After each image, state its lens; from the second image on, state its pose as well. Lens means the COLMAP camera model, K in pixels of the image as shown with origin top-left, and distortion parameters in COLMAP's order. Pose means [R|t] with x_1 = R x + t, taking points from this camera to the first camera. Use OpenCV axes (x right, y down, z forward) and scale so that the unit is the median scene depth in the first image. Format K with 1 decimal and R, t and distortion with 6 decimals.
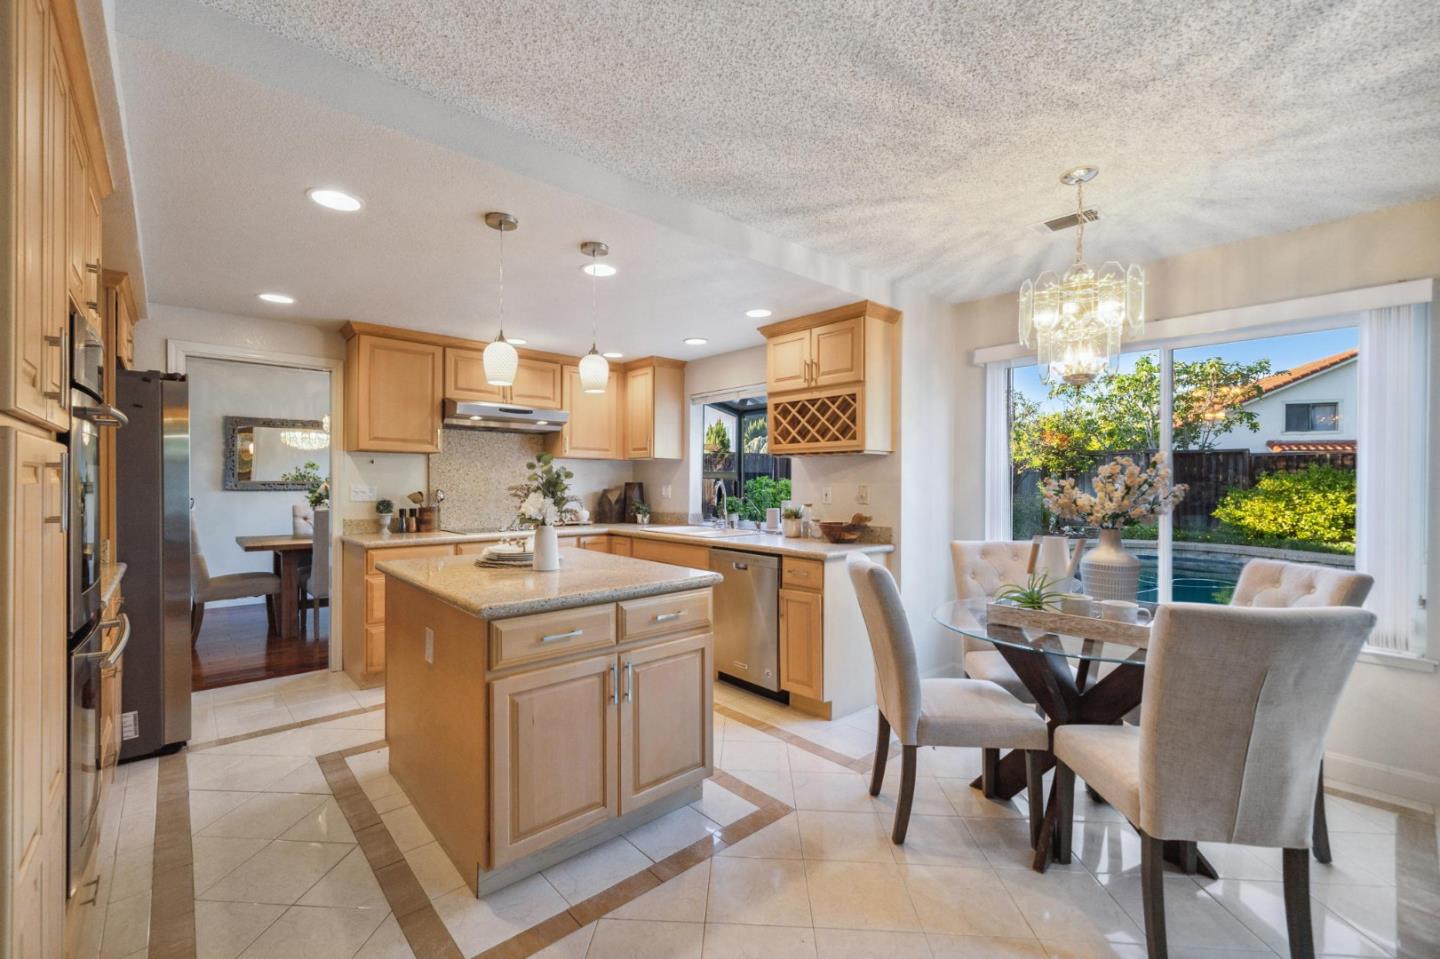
lens RADIAL K [[617.3, 0, 713.9], [0, 617.3, 481.4], [0, 0, 1]] dist [0.001587, -0.000338]
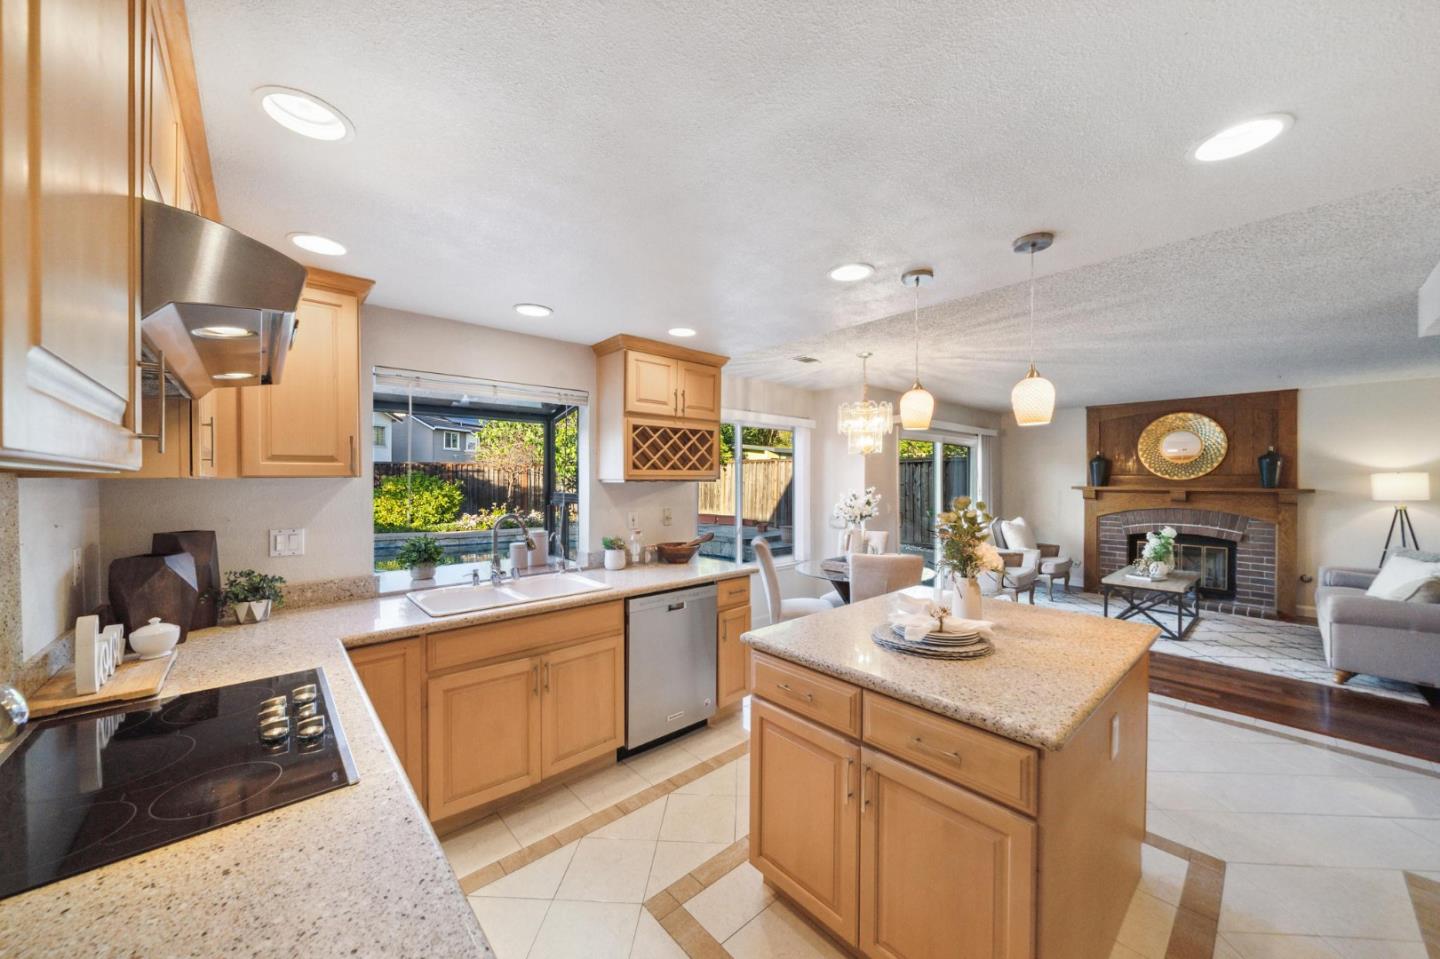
lens RADIAL K [[500.0, 0, 720.2], [0, 500.0, 483.9], [0, 0, 1]] dist [-0.008648, -0.000571]
pose [[-0.000773, -0.013951, 0.999902, -0.679020], [-0.000842, 0.999902, 0.013950, -0.051751], [-0.999999, -0.000832, -0.000785, 0.927655]]
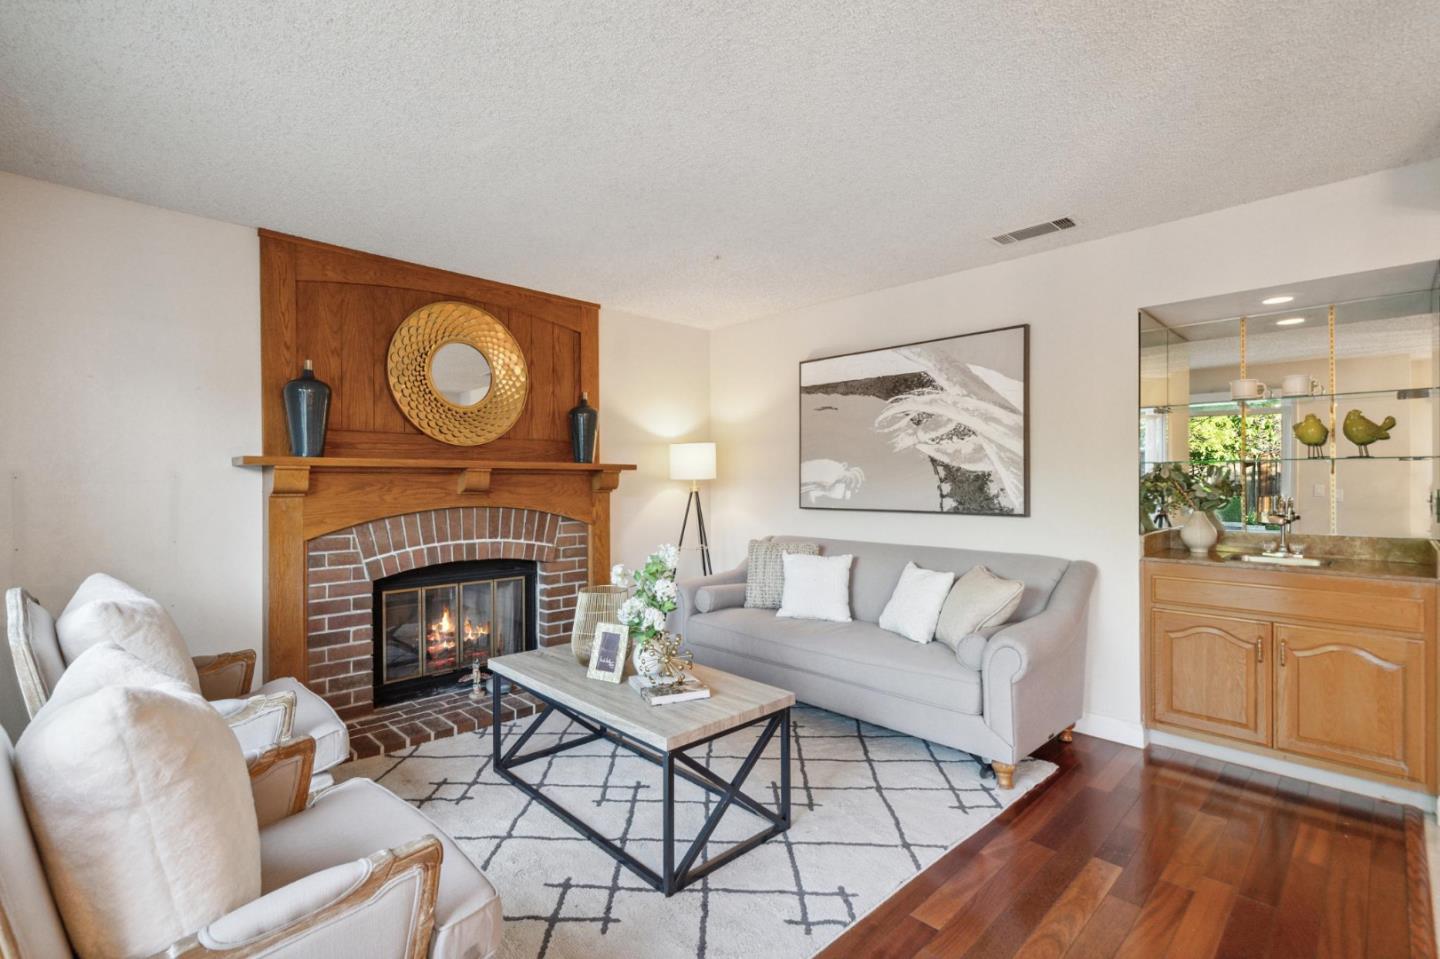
lens RADIAL K [[654.3, 0, 700.3], [0, 654.3, 480.0], [0, 0, 1]] dist [0.002155, -0.001369]
pose [[-0.999153, -0.002660, -0.041063, 0.630699], [-0.002555, 0.999993, -0.002619, 0.010857], [0.041070, -0.002512, -0.999153, 0.435841]]
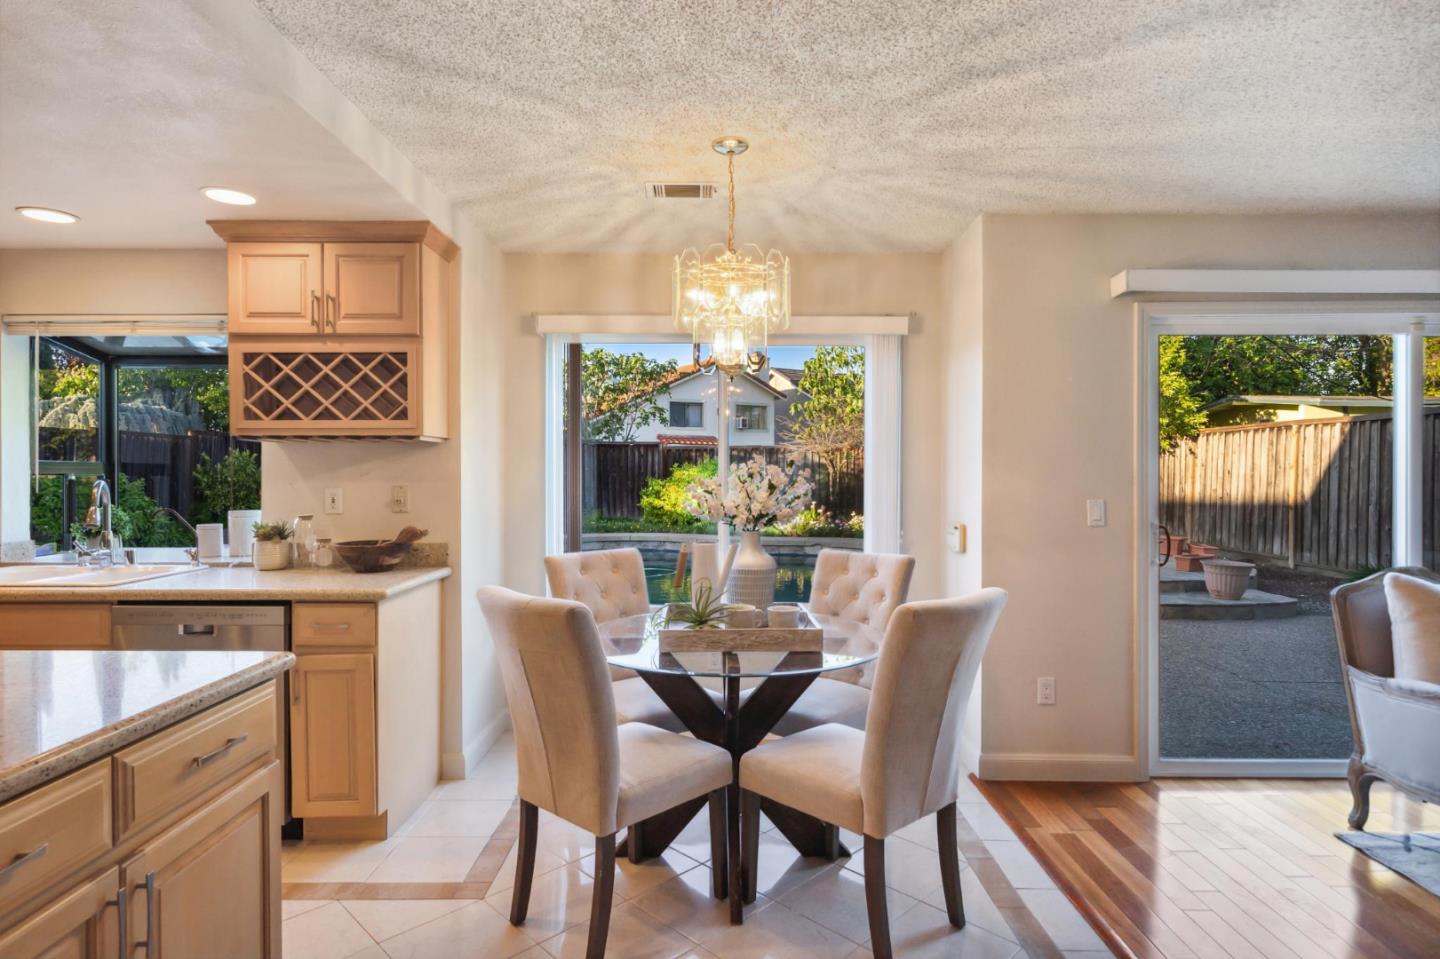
lens RADIAL K [[760.9, 0, 730.6], [0, 760.9, 479.6], [0, 0, 1]] dist [0.007328, 0.000249]
pose [[0.661158, -0.009391, 0.750188, -0.159005], [0.001591, 0.999937, 0.011115, -0.009363], [-0.750245, -0.006155, 0.661132, 0.156684]]
